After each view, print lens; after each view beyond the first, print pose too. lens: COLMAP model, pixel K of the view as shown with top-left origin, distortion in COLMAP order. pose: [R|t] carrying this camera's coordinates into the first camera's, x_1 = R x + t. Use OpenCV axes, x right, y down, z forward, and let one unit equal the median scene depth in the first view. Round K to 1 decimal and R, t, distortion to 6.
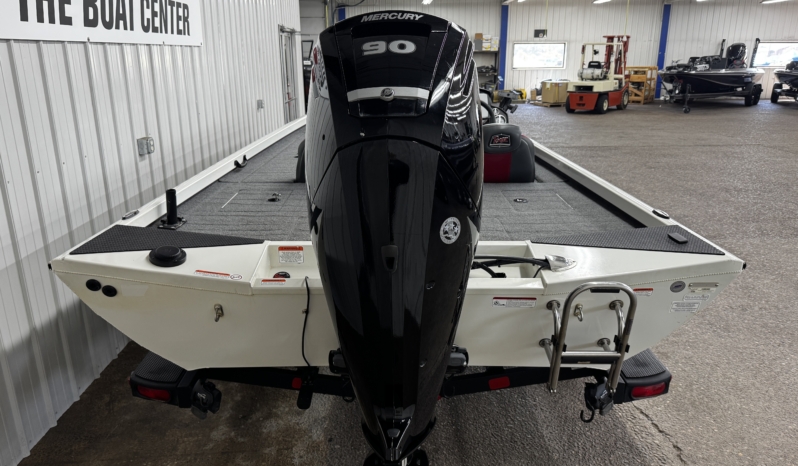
lens RADIAL K [[587.3, 0, 399.0], [0, 587.3, 233.0], [0, 0, 1]] dist [0.037409, -0.049105]
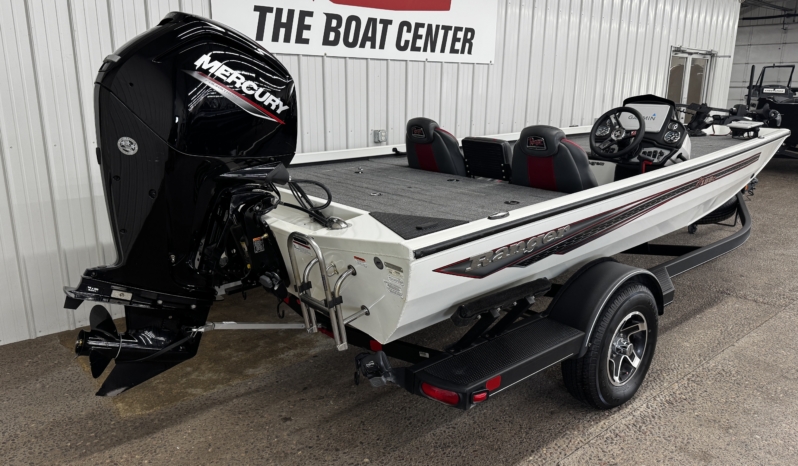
lens RADIAL K [[582.7, 0, 399.0], [0, 582.7, 233.0], [0, 0, 1]] dist [0.125412, -0.189540]
pose [[0.642569, 0.192159, -0.741741, 0.694628], [-0.232346, 0.971329, 0.050356, -0.010455], [0.730151, 0.139983, 0.668793, 0.195656]]
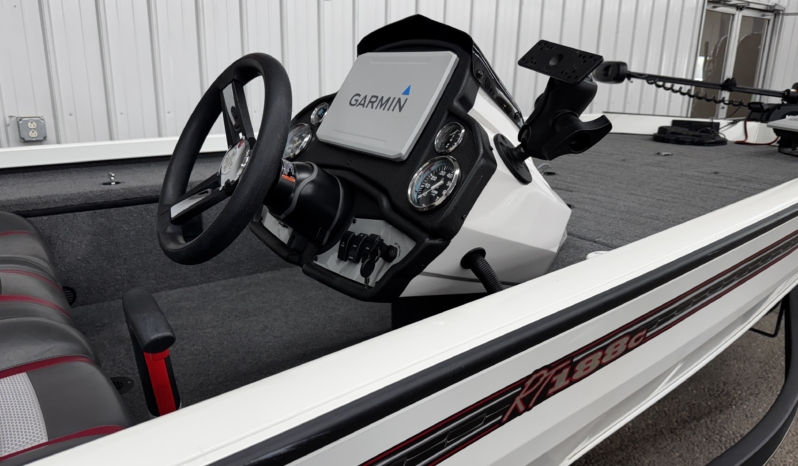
lens RADIAL K [[587.3, 0, 399.0], [0, 587.3, 233.0], [0, 0, 1]] dist [0.037409, -0.049105]
pose [[0.558430, 0.236955, -0.794990, 0.392335], [-0.262282, 0.959608, 0.101785, -0.232680], [0.786997, 0.151672, 0.598023, 1.054569]]
